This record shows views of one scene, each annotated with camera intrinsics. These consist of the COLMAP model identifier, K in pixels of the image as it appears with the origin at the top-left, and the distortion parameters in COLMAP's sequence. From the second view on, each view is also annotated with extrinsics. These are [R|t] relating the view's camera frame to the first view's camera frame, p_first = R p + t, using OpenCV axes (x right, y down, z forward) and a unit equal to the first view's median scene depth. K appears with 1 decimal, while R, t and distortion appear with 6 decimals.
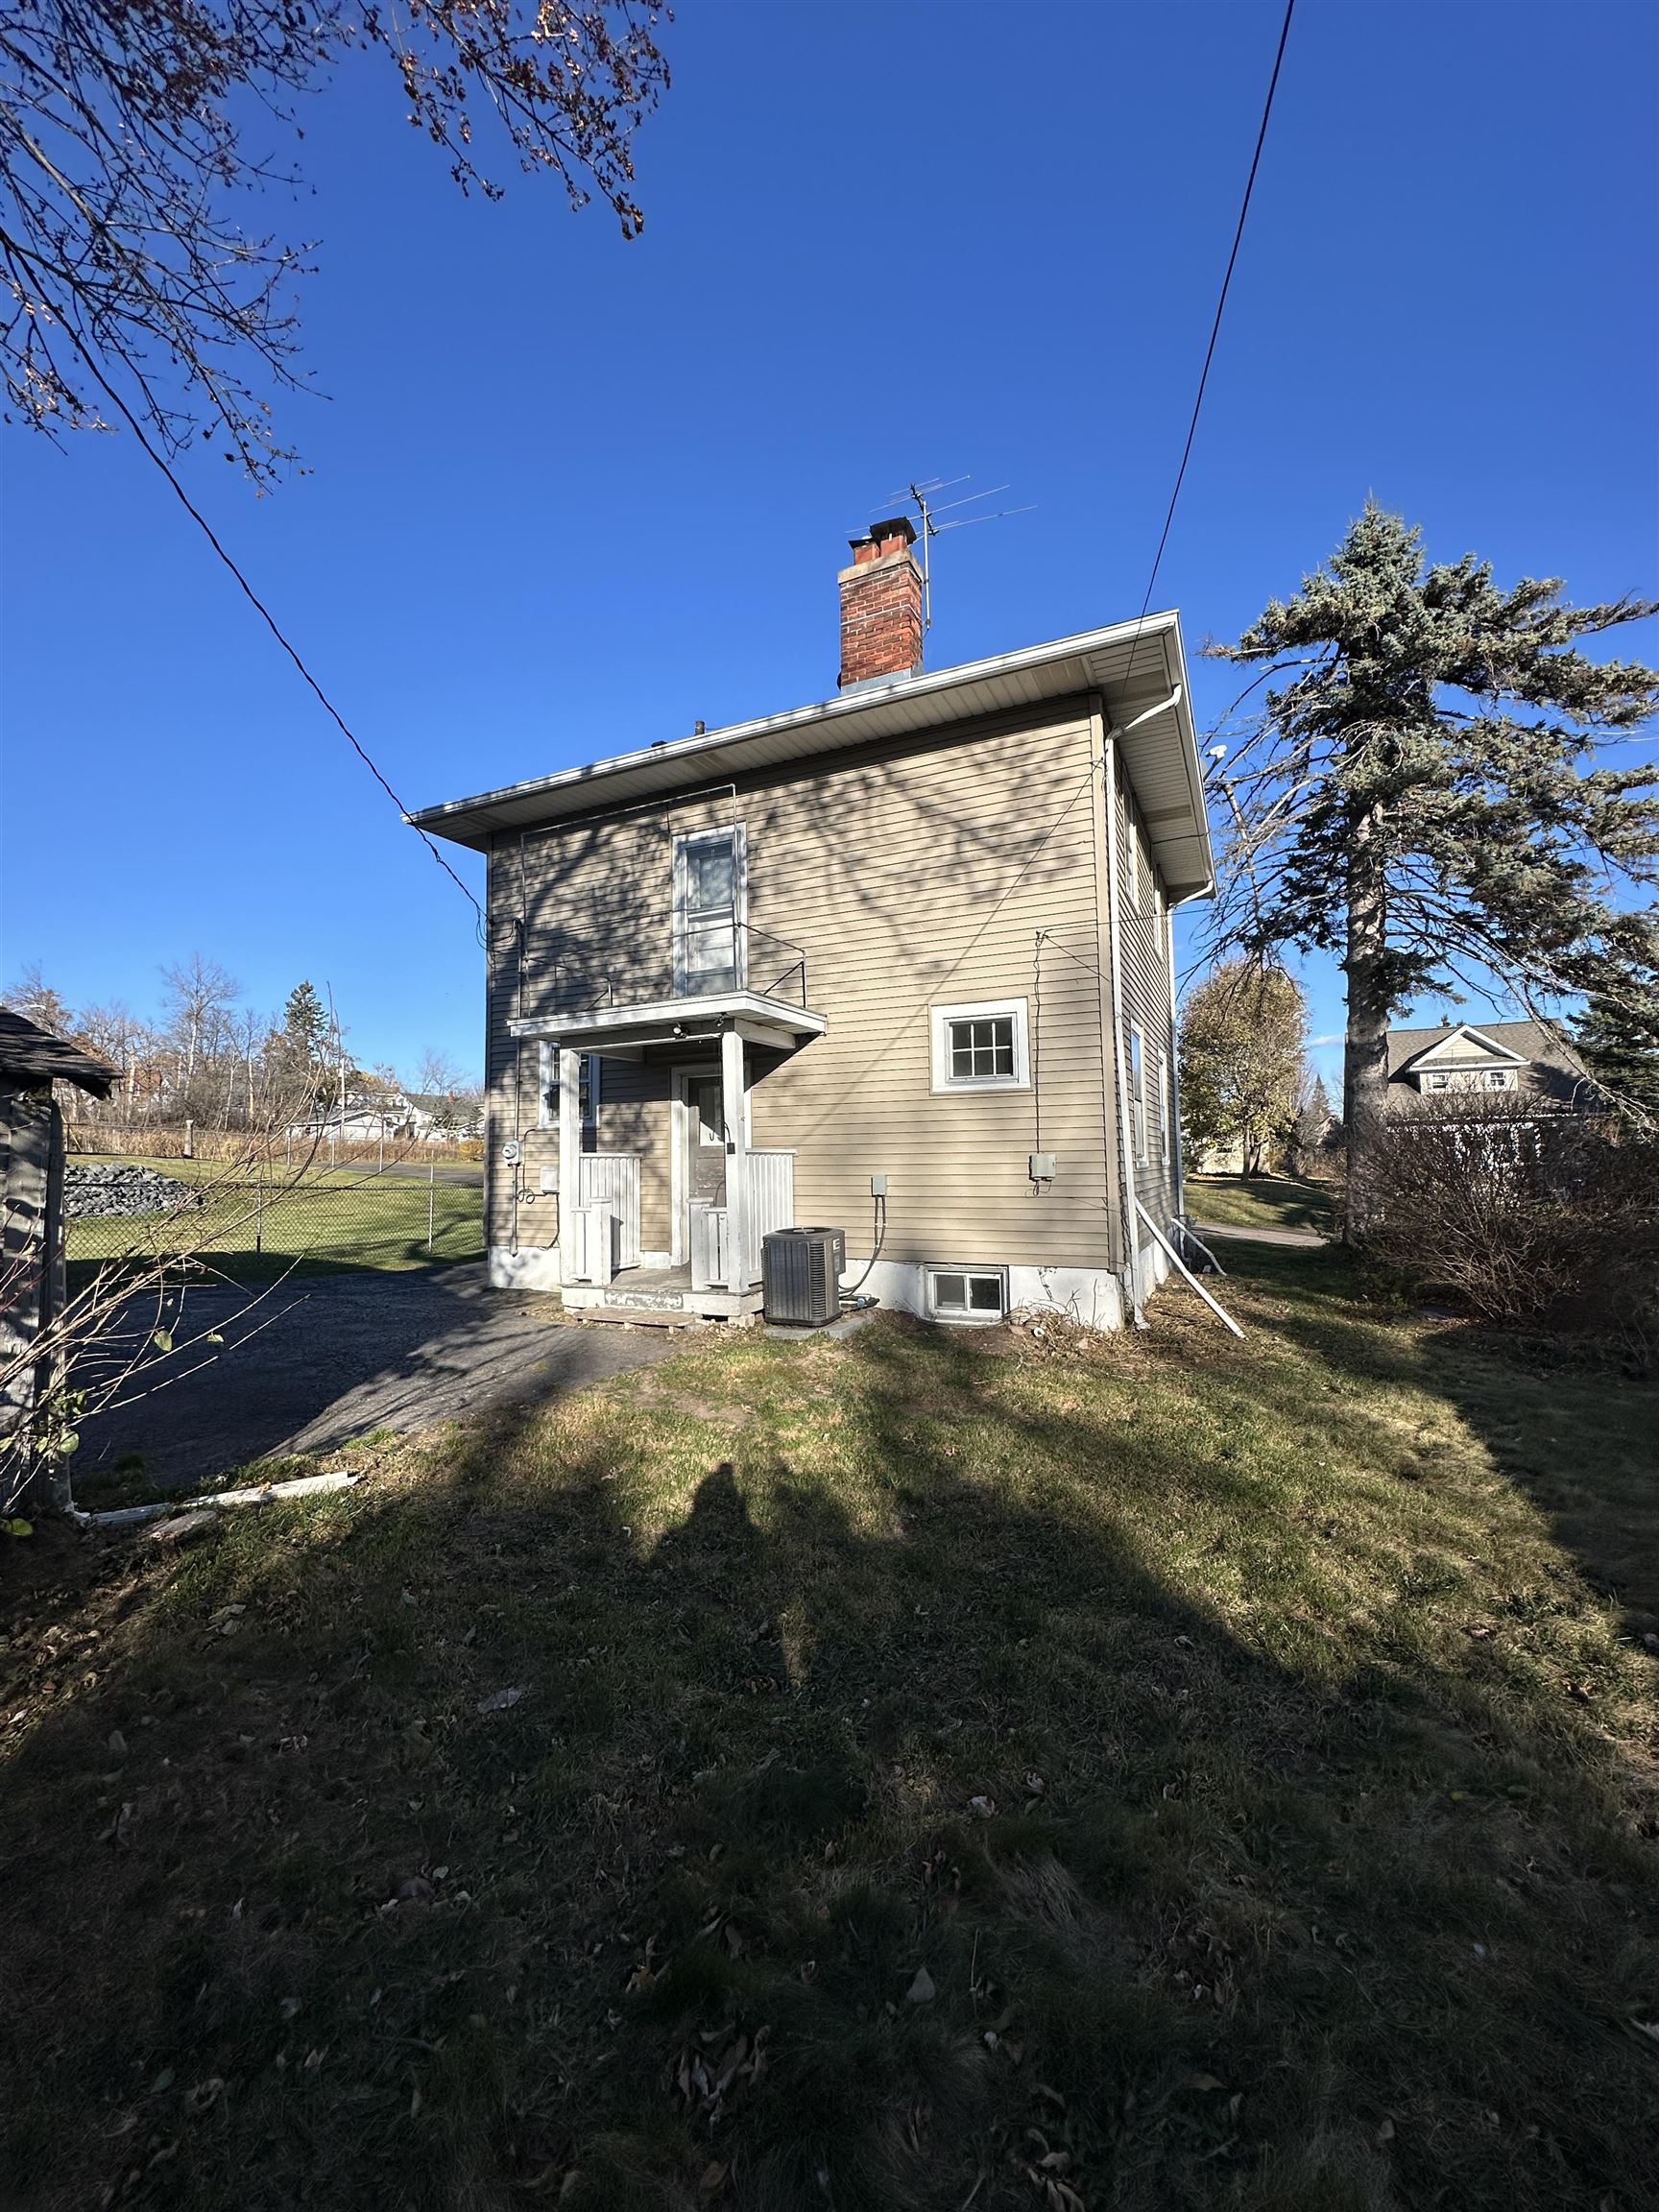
lens RADIAL K [[884.5, 0, 829.5], [0, 884.5, 1106.0], [0, 0, 1]] dist [-0.000291, 0.001082]
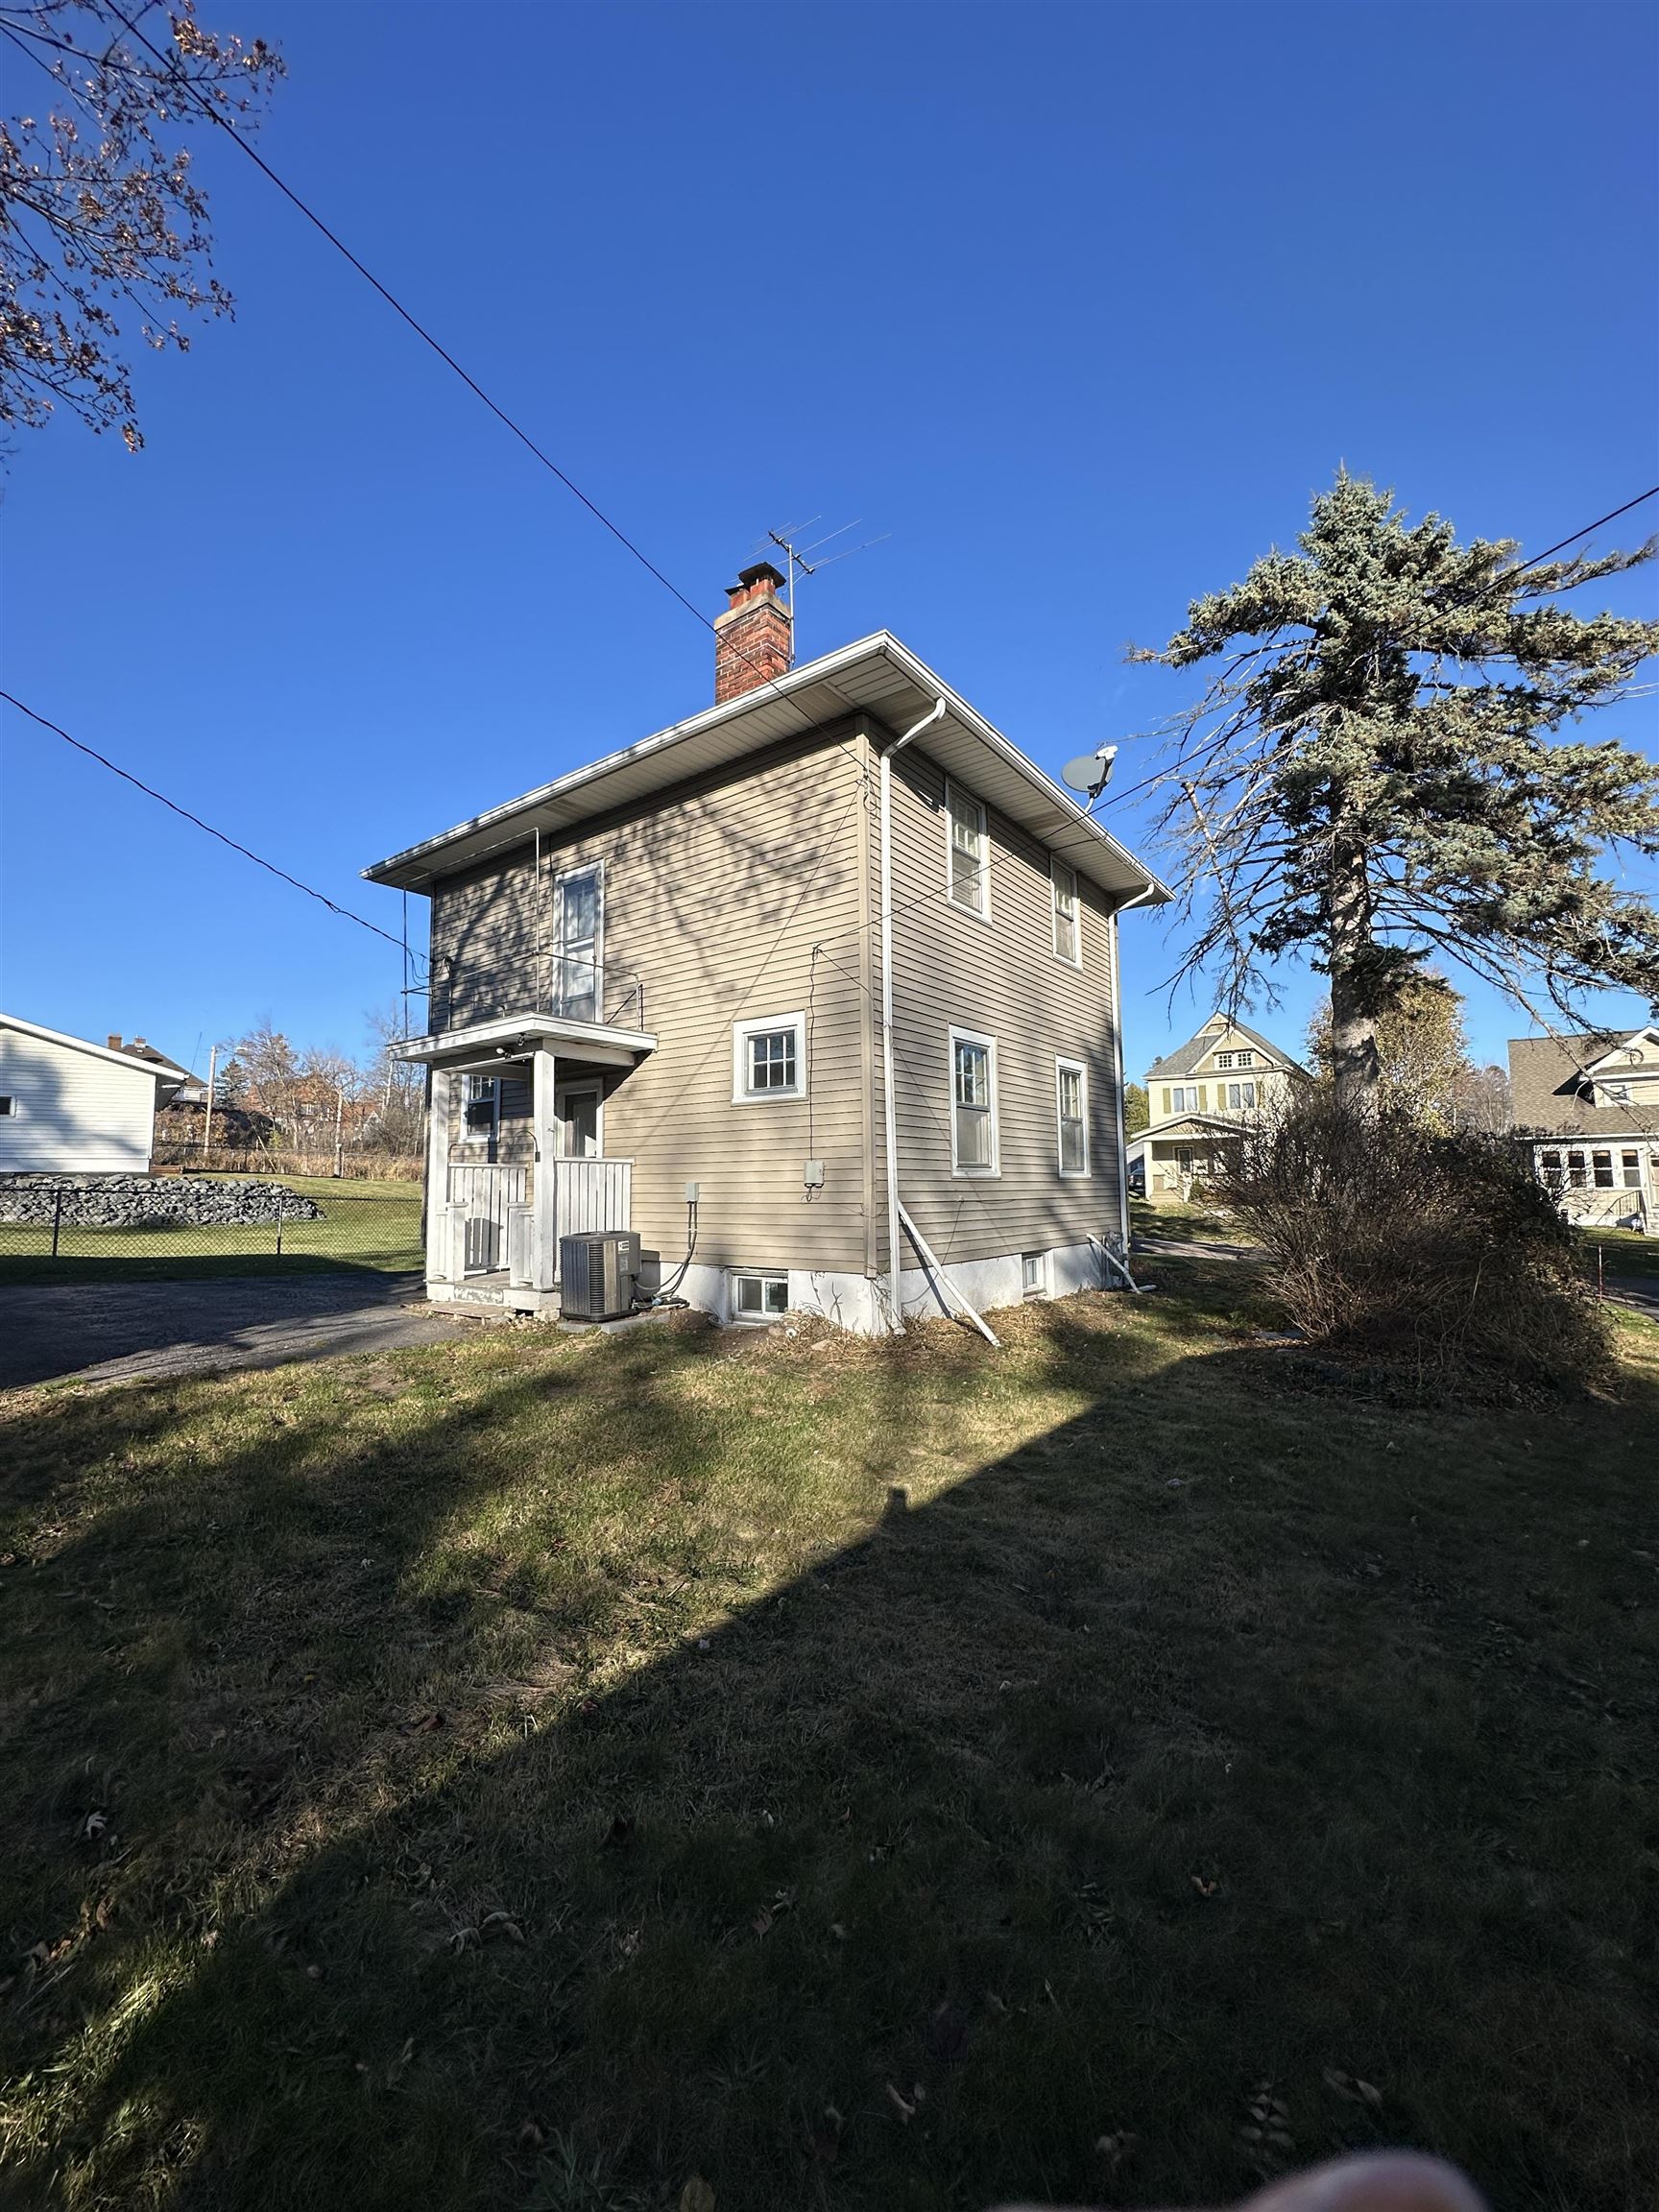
lens RADIAL K [[884.0, 0, 826.1], [0, 884.0, 1103.4], [0, 0, 1]] dist [0.017418, -0.016833]
pose [[0.981269, -0.013803, -0.192150, 0.417123], [0.007852, 0.999467, -0.031693, 0.018029], [0.192485, 0.029591, 0.980854, -0.008947]]
